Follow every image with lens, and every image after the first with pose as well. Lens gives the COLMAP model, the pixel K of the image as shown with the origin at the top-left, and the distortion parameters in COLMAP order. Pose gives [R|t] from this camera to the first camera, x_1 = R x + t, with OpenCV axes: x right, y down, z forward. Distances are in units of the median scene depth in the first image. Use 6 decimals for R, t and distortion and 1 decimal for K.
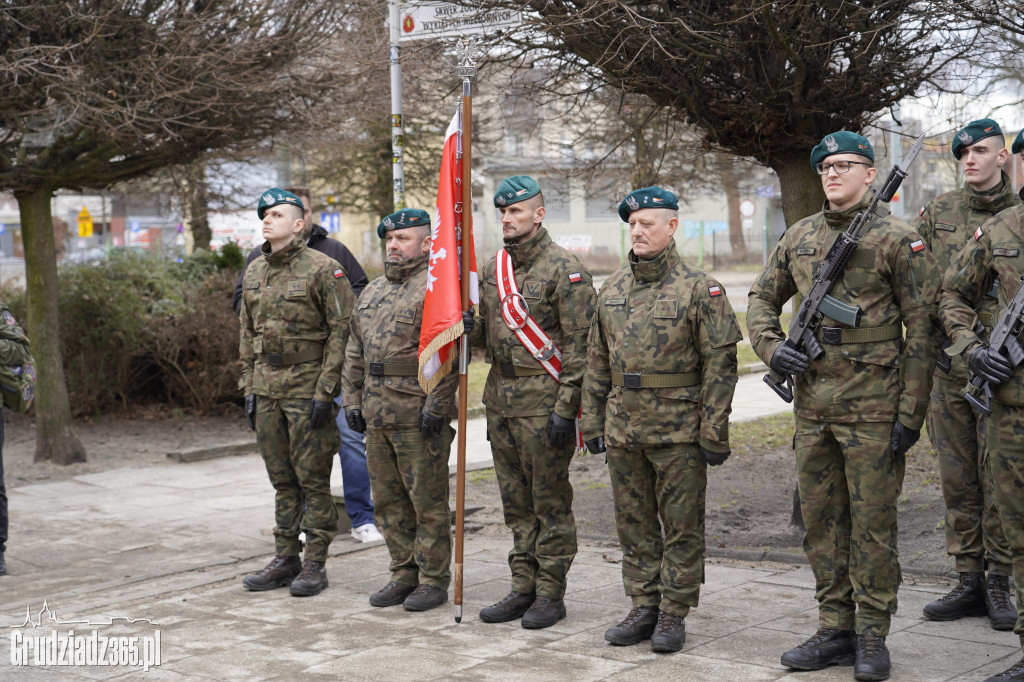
lens RADIAL K [[1385.2, 0, 531.3], [0, 1385.2, 353.3], [0, 0, 1]] dist [0.016385, 0.016507]
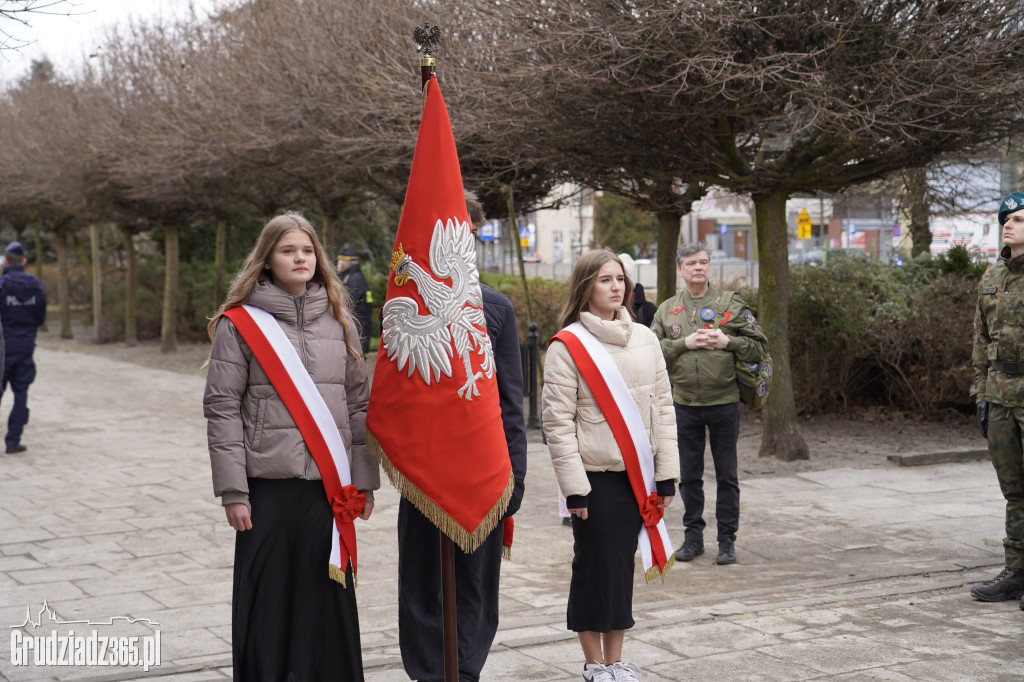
lens RADIAL K [[1385.2, 0, 531.3], [0, 1385.2, 353.3], [0, 0, 1]] dist [0.016385, 0.016507]
pose [[0.956489, 0.039222, -0.289121, -0.224936], [-0.038200, 0.999228, 0.009181, -0.001317], [0.289257, 0.002263, 0.957249, -0.036522]]
